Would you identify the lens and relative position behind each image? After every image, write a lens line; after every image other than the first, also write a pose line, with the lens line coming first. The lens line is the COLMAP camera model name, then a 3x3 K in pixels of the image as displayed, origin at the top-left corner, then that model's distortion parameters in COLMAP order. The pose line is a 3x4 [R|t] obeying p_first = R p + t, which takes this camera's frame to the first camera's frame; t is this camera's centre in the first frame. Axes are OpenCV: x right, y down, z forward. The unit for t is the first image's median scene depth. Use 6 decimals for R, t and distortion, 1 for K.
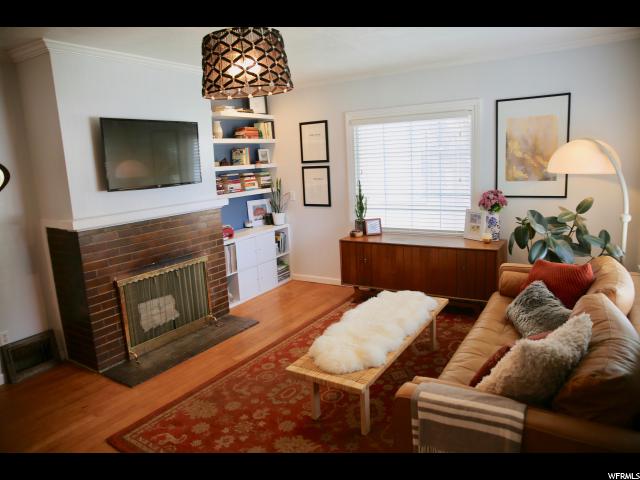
lens RADIAL K [[432.0, 0, 321.6], [0, 432.0, 239.8], [0, 0, 1]] dist [-0.091588, 0.045893]
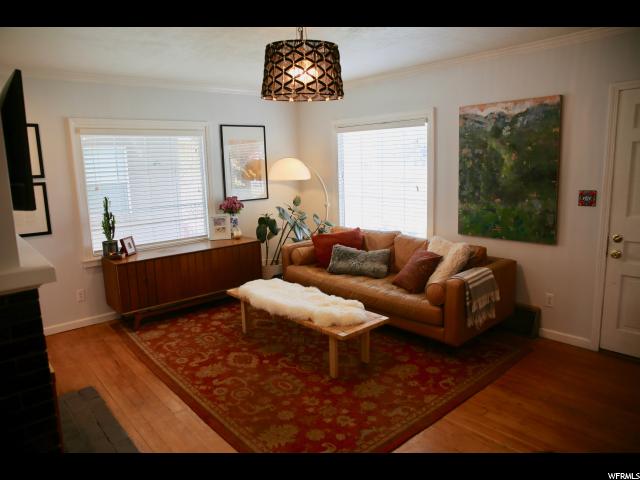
lens RADIAL K [[432.0, 0, 319.2], [0, 432.0, 237.1], [0, 0, 1]] dist [-0.091588, 0.045893]
pose [[0.286693, -0.121741, 0.950256, -0.722524], [0.192784, 0.978934, 0.067252, -0.035997], [-0.938425, 0.163913, 0.304123, 0.394437]]
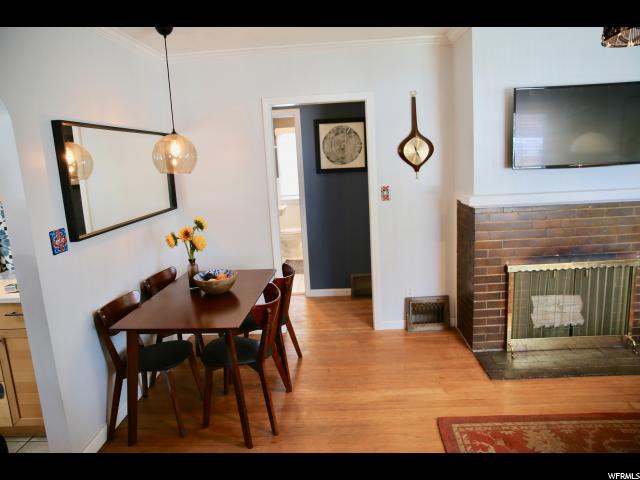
lens RADIAL K [[432.0, 0, 319.0], [0, 432.0, 239.2], [0, 0, 1]] dist [-0.091588, 0.045893]
pose [[0.485152, 0.179839, -0.855737, 0.084805], [-0.126104, 0.982782, 0.135046, -0.027357], [0.865289, 0.042394, 0.499477, 0.141516]]
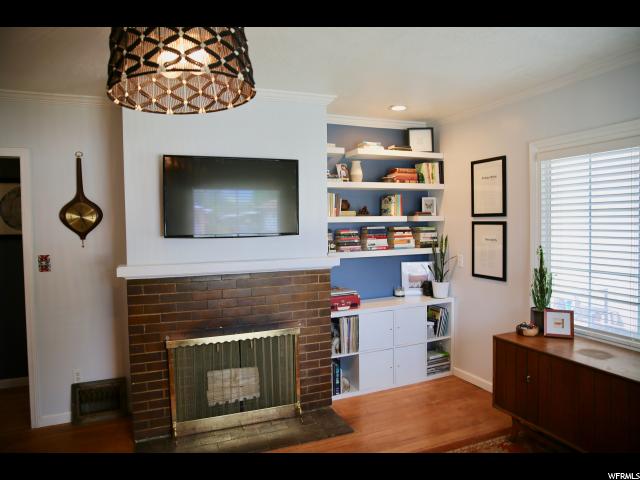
lens RADIAL K [[432.0, 0, 319.1], [0, 432.0, 239.6], [0, 0, 1]] dist [-0.091588, 0.045893]
pose [[0.812427, 0.059323, -0.580037, 0.211428], [-0.130399, 0.988099, -0.081587, -0.063228], [0.568294, 0.141920, 0.810494, 0.367344]]
